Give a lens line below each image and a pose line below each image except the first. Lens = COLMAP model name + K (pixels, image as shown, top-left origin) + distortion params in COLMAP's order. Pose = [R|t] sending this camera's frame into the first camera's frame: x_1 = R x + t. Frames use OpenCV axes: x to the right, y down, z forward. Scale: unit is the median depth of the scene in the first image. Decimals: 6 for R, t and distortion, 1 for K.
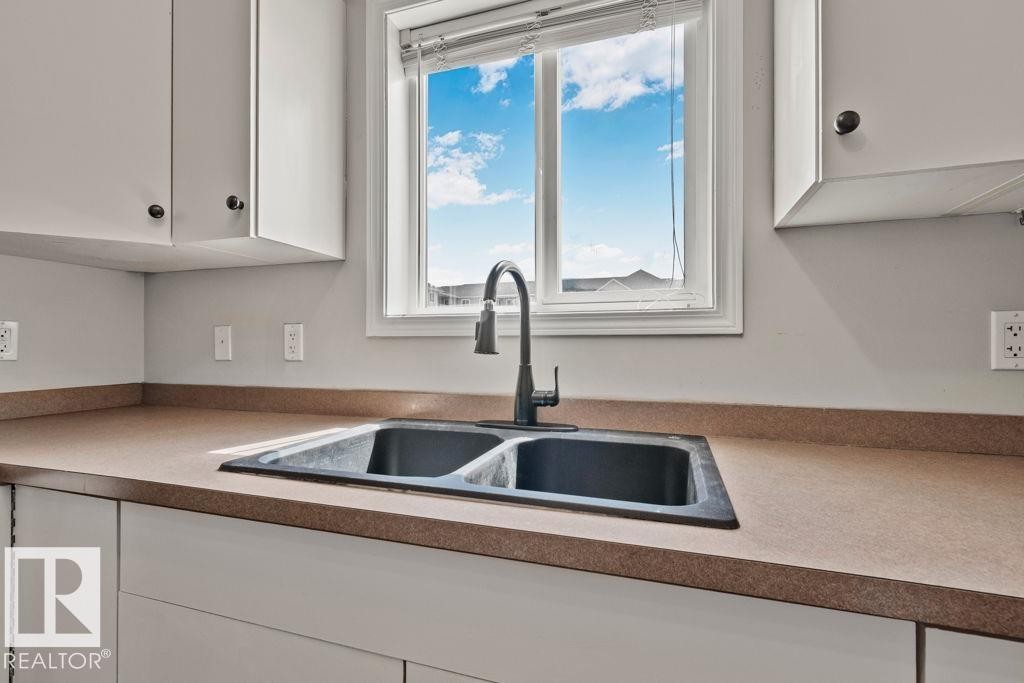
lens RADIAL K [[464.9, 0, 511.8], [0, 464.9, 345.0], [0, 0, 1]] dist [-0.001432, -0.000669]
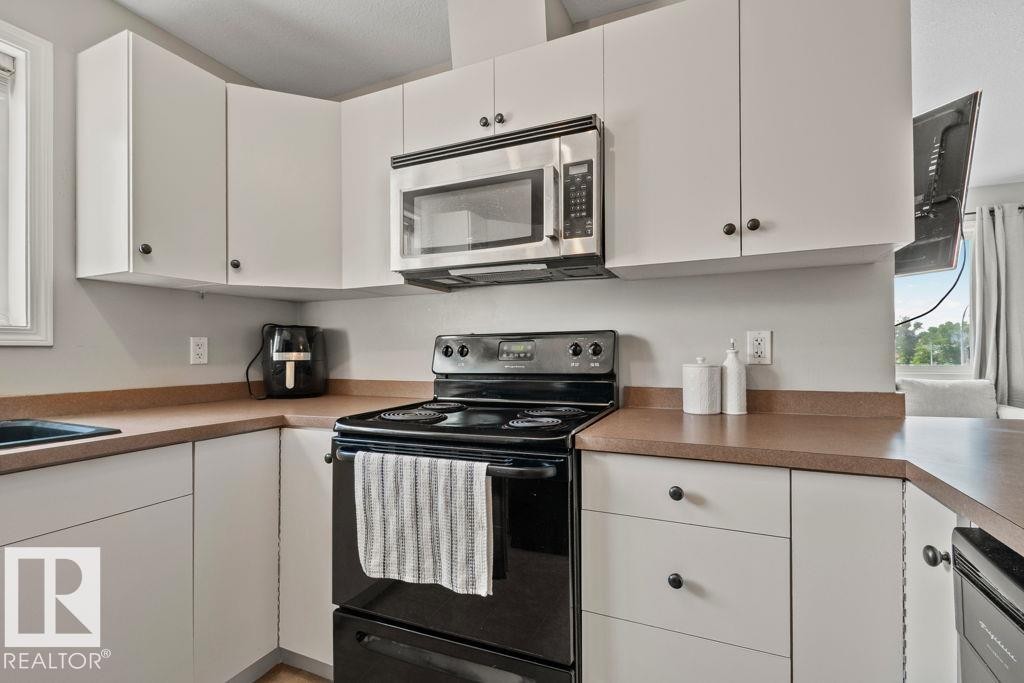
lens RADIAL K [[464.9, 0, 511.6], [0, 464.9, 345.3], [0, 0, 1]] dist [-0.001432, -0.000669]
pose [[0.095437, 0.009484, 0.995390, -0.848620], [-0.003277, 0.999952, -0.009213, -0.017699], [-0.995430, -0.002383, 0.095463, -0.600748]]
